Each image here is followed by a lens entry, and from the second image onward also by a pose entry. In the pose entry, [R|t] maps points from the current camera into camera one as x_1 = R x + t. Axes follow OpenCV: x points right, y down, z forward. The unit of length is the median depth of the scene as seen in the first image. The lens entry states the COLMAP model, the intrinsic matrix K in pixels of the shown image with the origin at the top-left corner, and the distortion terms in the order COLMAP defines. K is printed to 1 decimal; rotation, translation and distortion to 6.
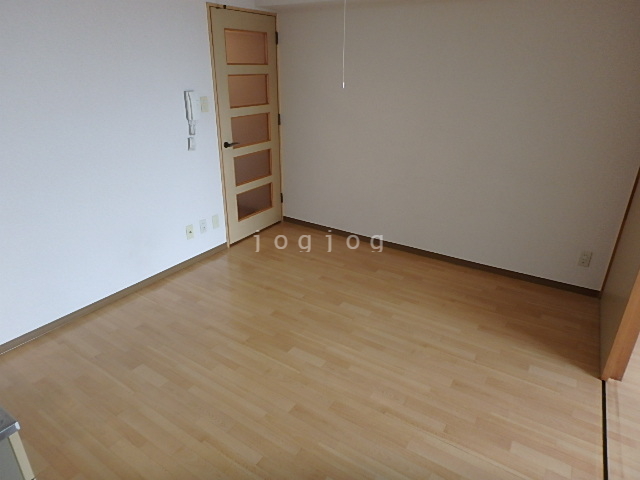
lens RADIAL K [[402.4, 0, 318.3], [0, 402.4, 234.7], [0, 0, 1]] dist [-0.024253, 0.000128]
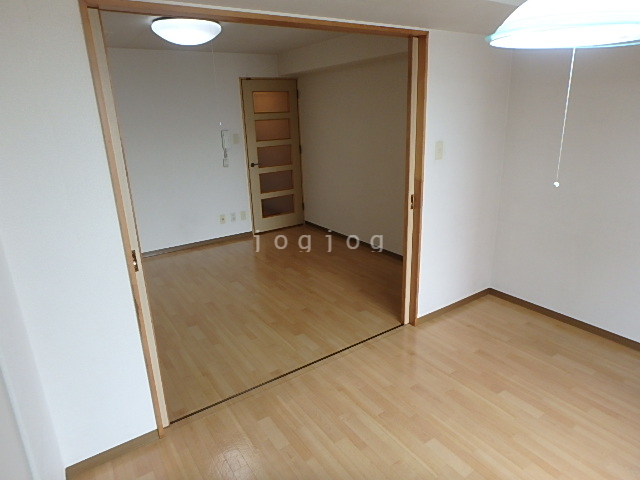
lens RADIAL K [[402.4, 0, 318.2], [0, 402.4, 243.1], [0, 0, 1]] dist [-0.024253, 0.000128]
pose [[0.922007, 0.086699, -0.377341, 0.588212], [-0.114004, 0.992191, -0.050590, 0.115721], [0.370008, 0.089663, 0.924692, -0.283653]]
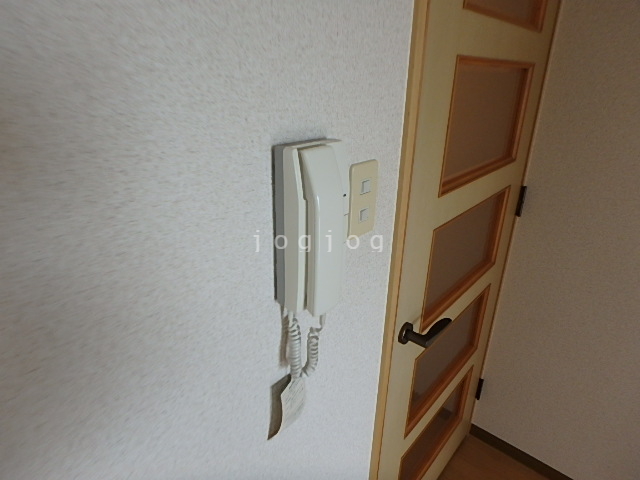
lens RADIAL K [[402.4, 0, 319.1], [0, 402.4, 242.3], [0, 0, 1]] dist [-0.024253, 0.000128]
pose [[0.991263, 0.066410, -0.113960, -0.254693], [-0.065419, 0.997781, 0.012415, -0.276763], [0.114531, -0.004851, 0.993408, 0.723838]]
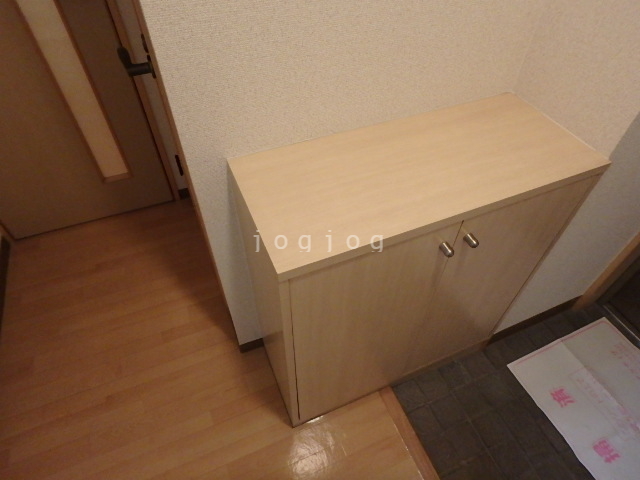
lens RADIAL K [[402.4, 0, 319.8], [0, 402.4, 239.2], [0, 0, 1]] dist [-0.024253, 0.000128]
pose [[0.834781, 0.420400, -0.355534, -0.163155], [-0.227113, 0.851171, 0.473211, -0.335653], [0.501558, -0.314281, 0.806019, 0.649935]]
